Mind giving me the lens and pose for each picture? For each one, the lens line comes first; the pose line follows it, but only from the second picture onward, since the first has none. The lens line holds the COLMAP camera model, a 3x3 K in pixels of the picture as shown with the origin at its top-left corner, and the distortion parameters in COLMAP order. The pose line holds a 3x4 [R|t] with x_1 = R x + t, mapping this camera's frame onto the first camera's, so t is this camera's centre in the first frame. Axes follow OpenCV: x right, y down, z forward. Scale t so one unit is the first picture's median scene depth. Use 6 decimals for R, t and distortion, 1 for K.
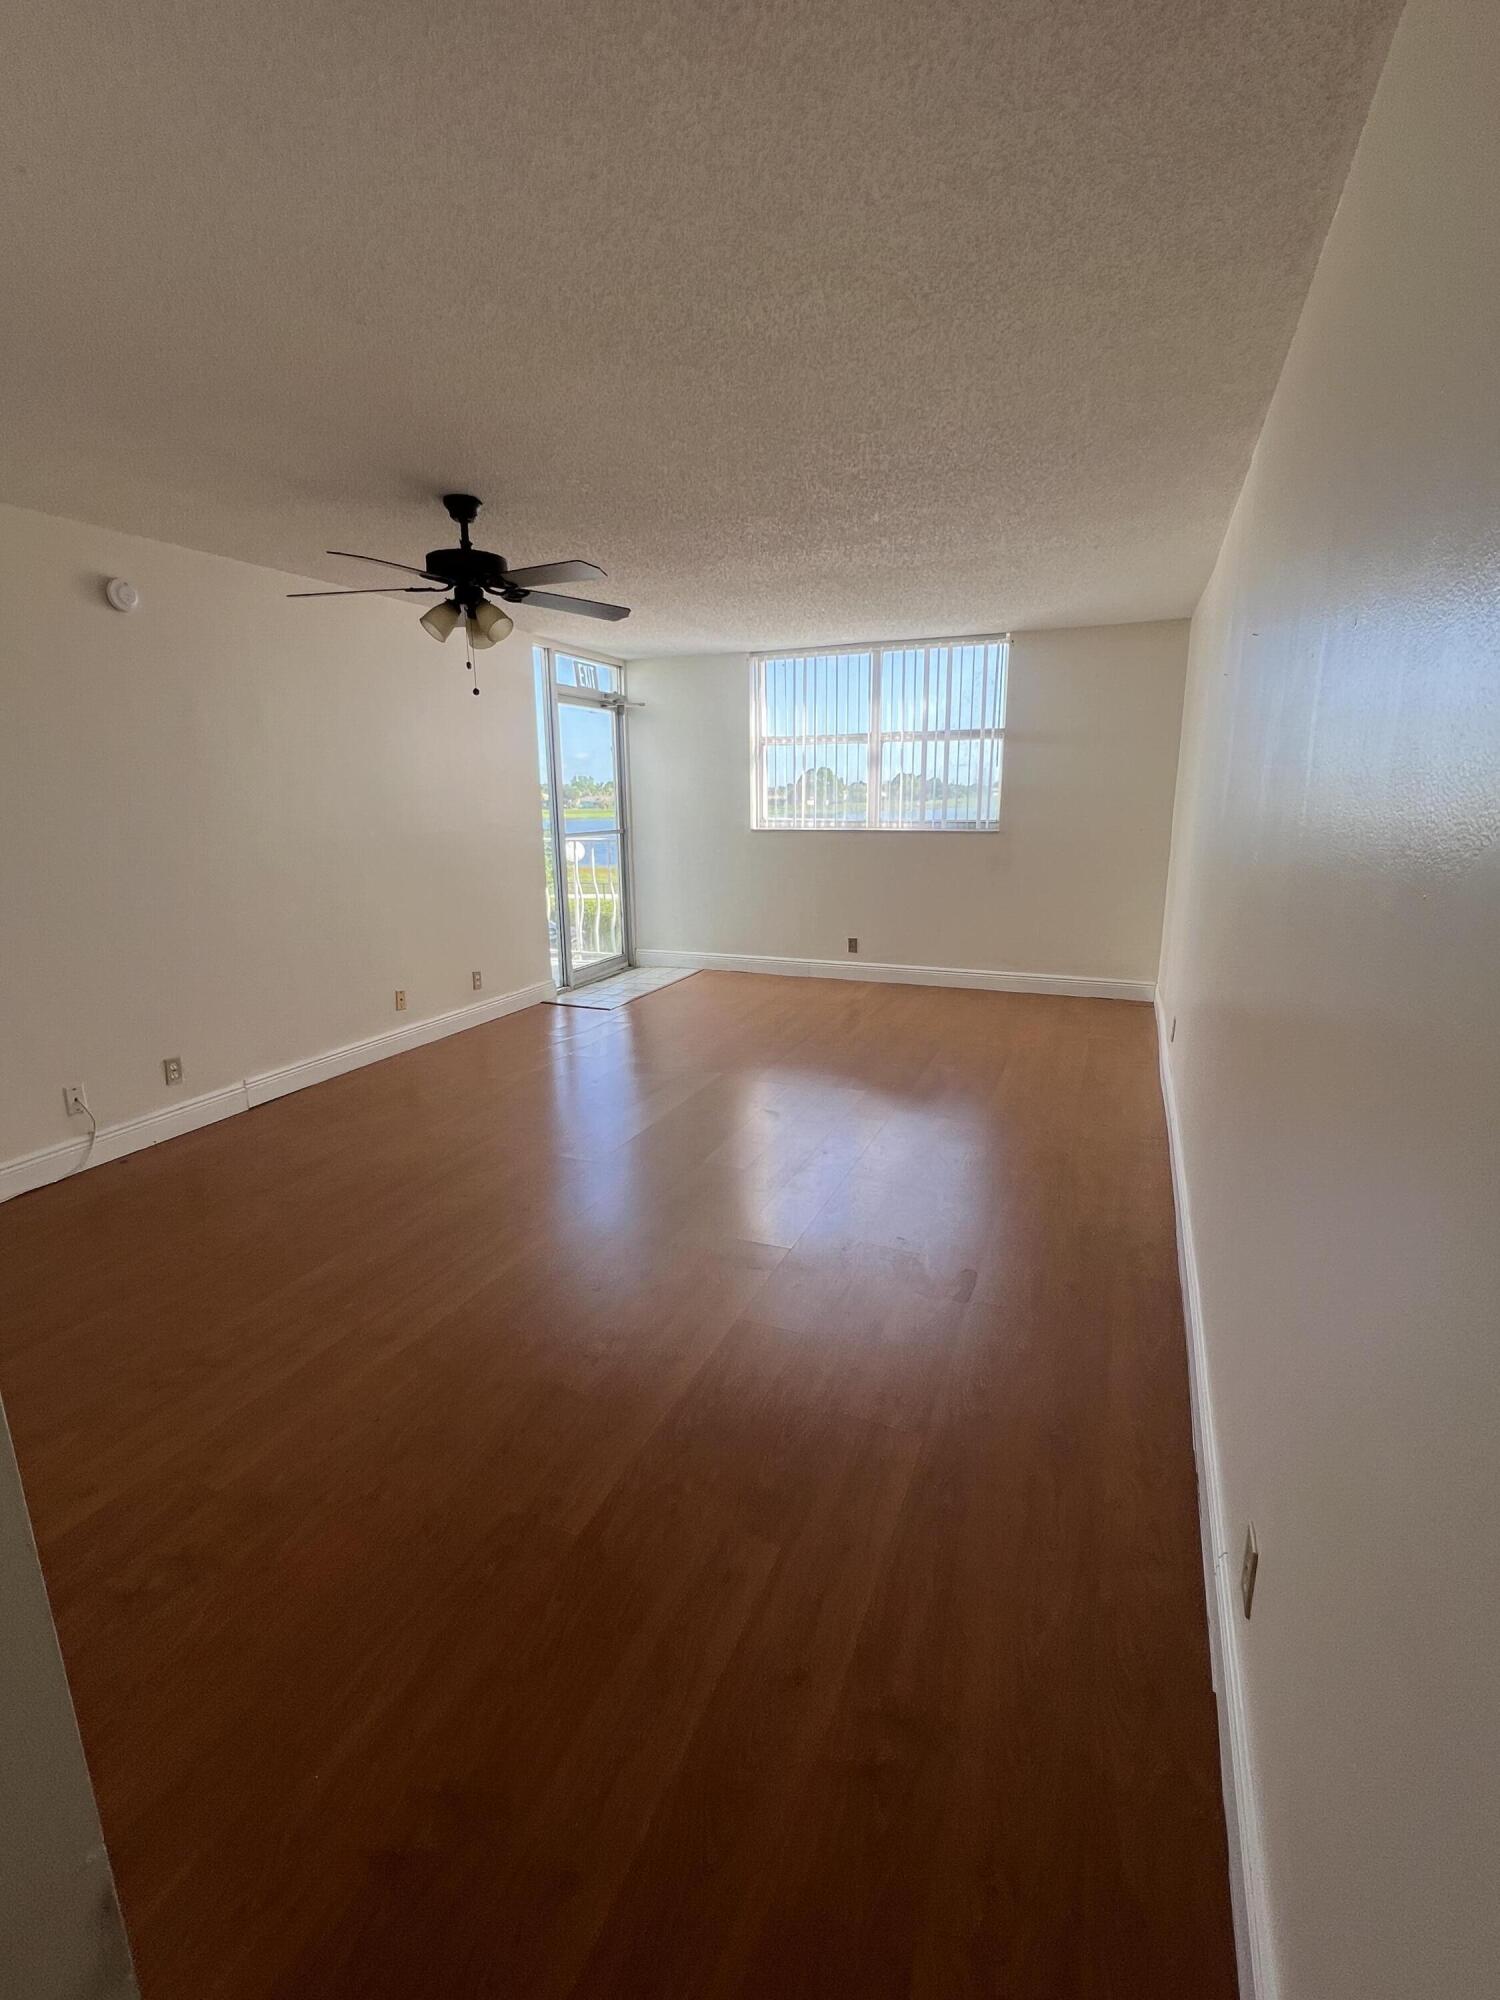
lens RADIAL K [[895.6, 0, 743.0], [0, 895.6, 999.8], [0, 0, 1]] dist [-0.001684, -0.000047]
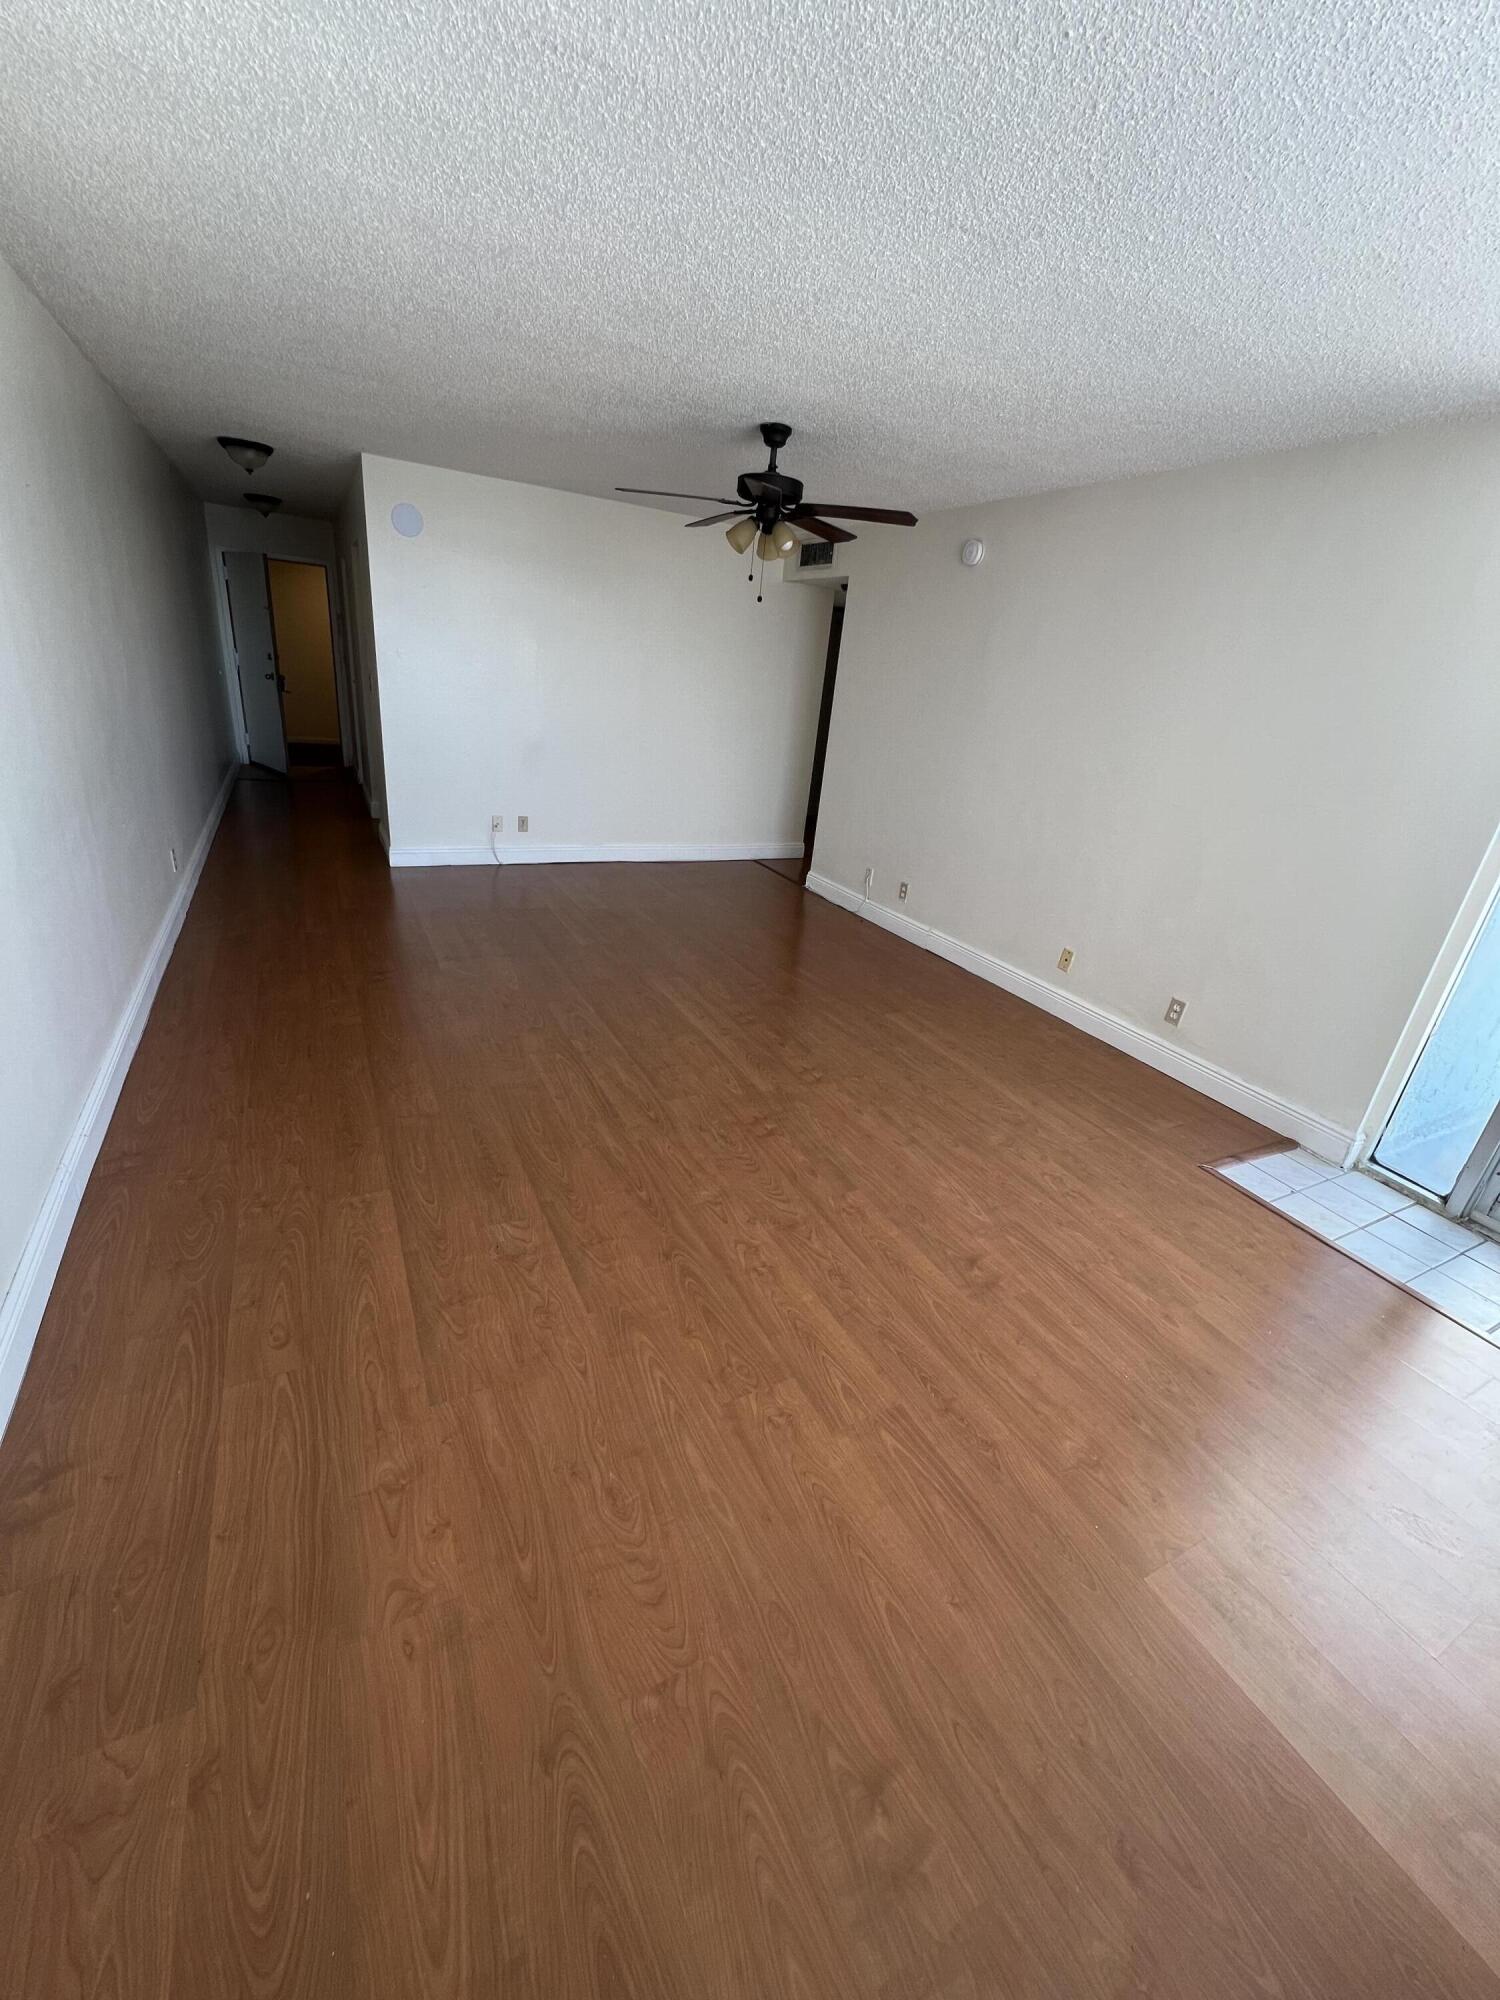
lens RADIAL K [[800.7, 0, 748.7], [0, 800.7, 999.5], [0, 0, 1]] dist [-0.000835, 0.000354]
pose [[-0.622569, 0.256857, -0.739211, 0.321761], [-0.266839, 0.818314, 0.509077, -0.224381], [0.735666, 0.514186, -0.440917, 0.883027]]
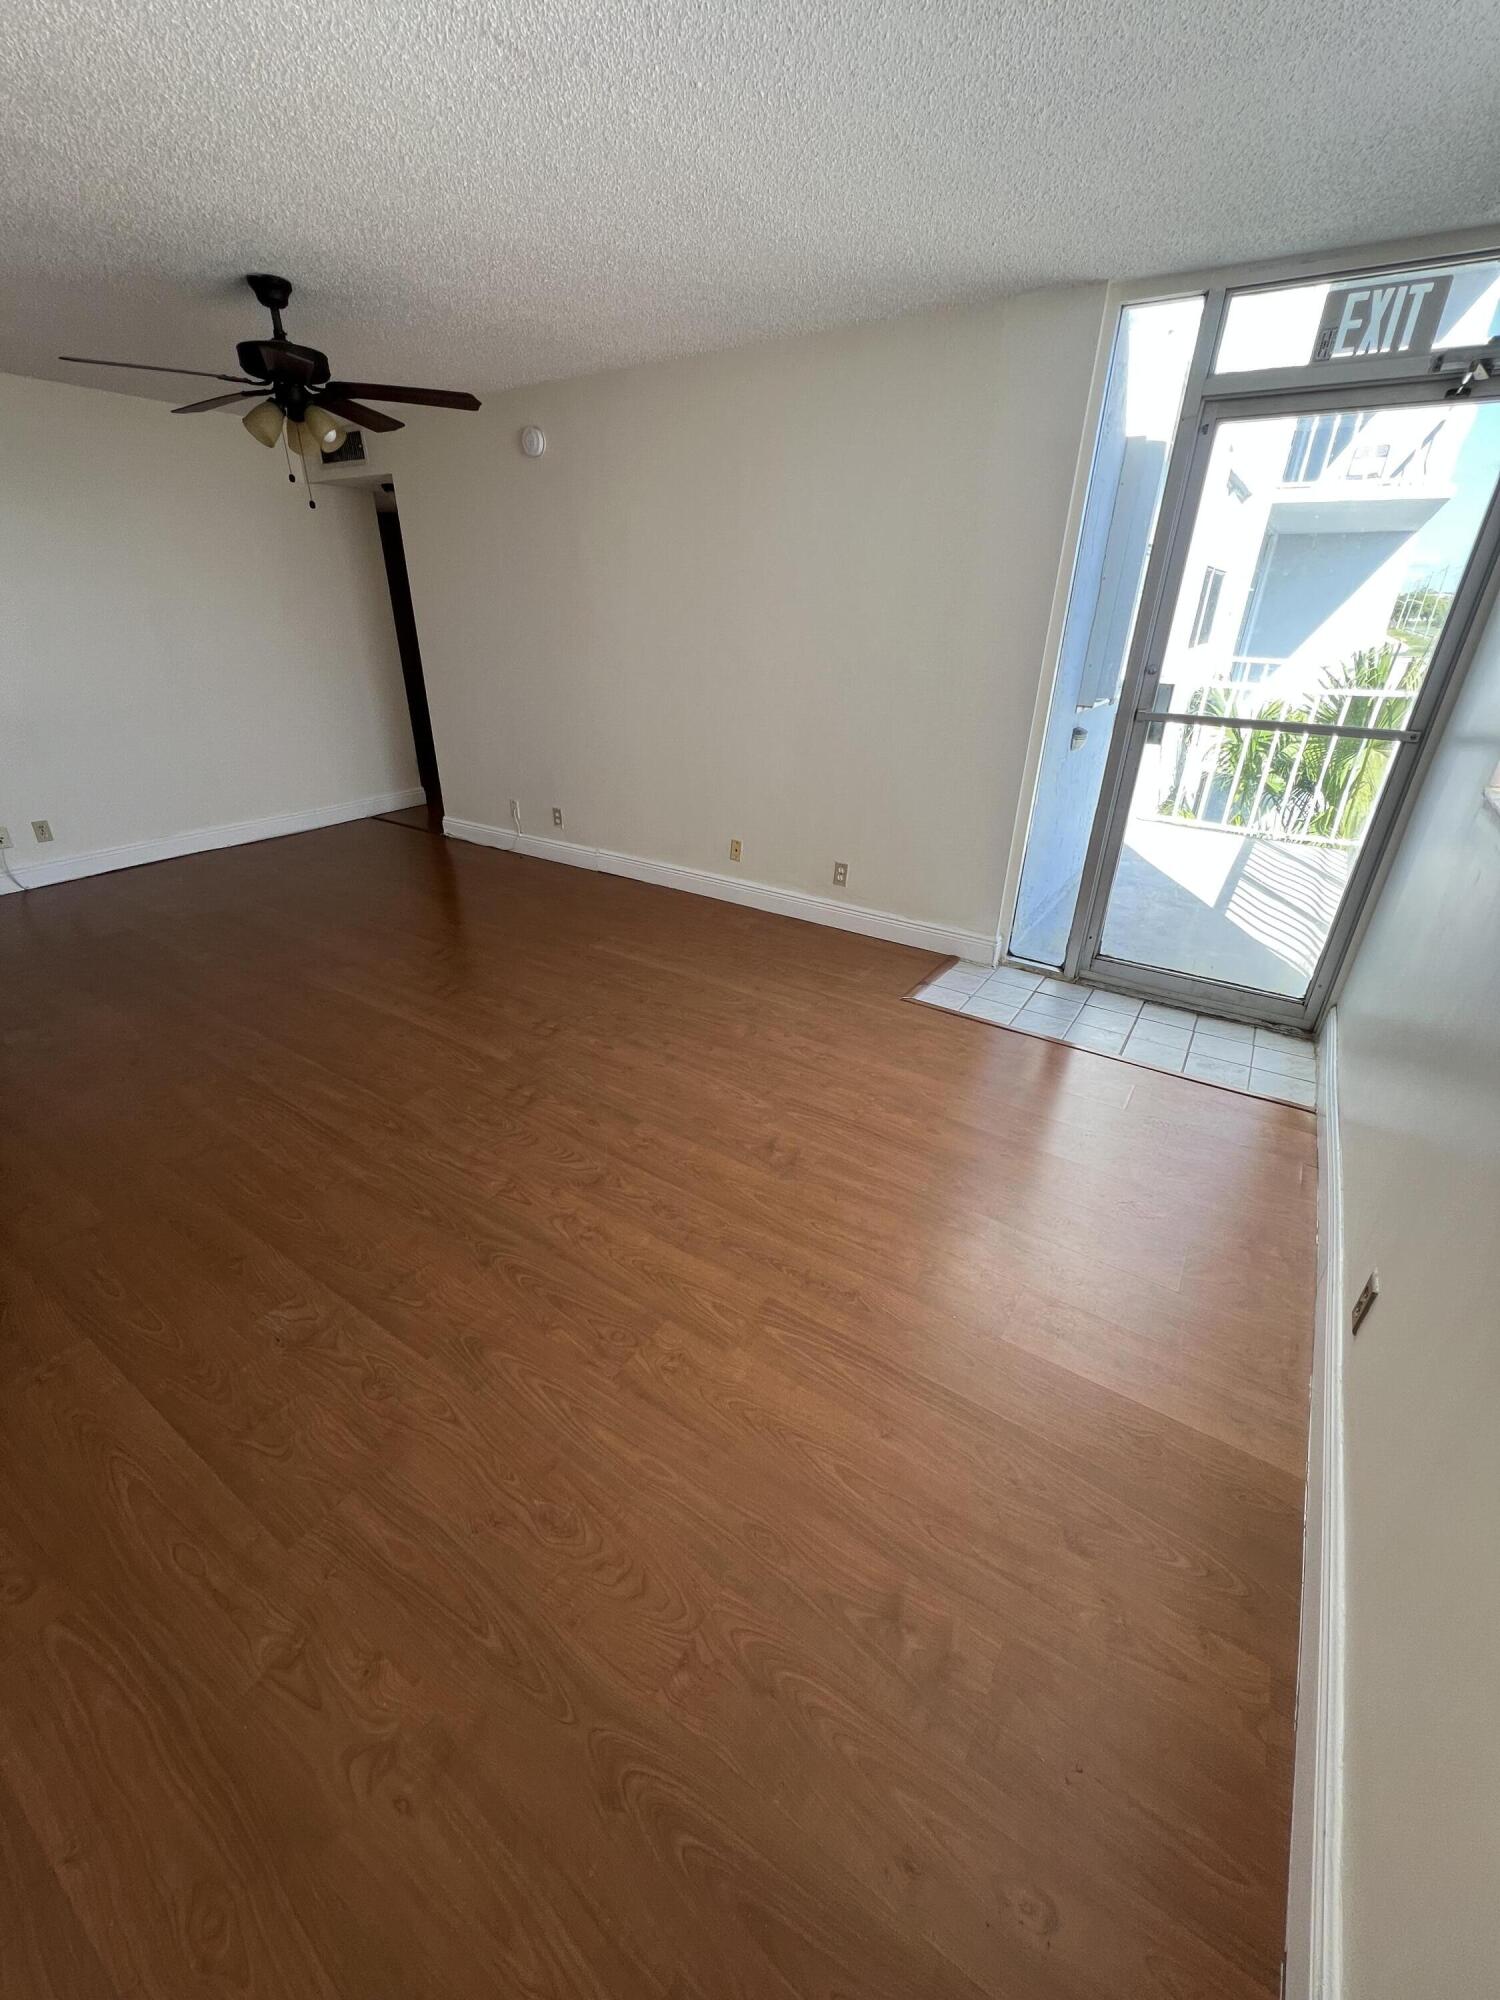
lens RADIAL K [[800.4, 0, 750.7], [0, 800.4, 999.9], [0, 0, 1]] dist [0.000401, -0.000532]
pose [[-0.166533, 0.450707, -0.877001, 0.328523], [-0.239702, 0.844235, 0.479385, -0.212143], [0.956457, 0.290052, -0.032557, 0.842919]]
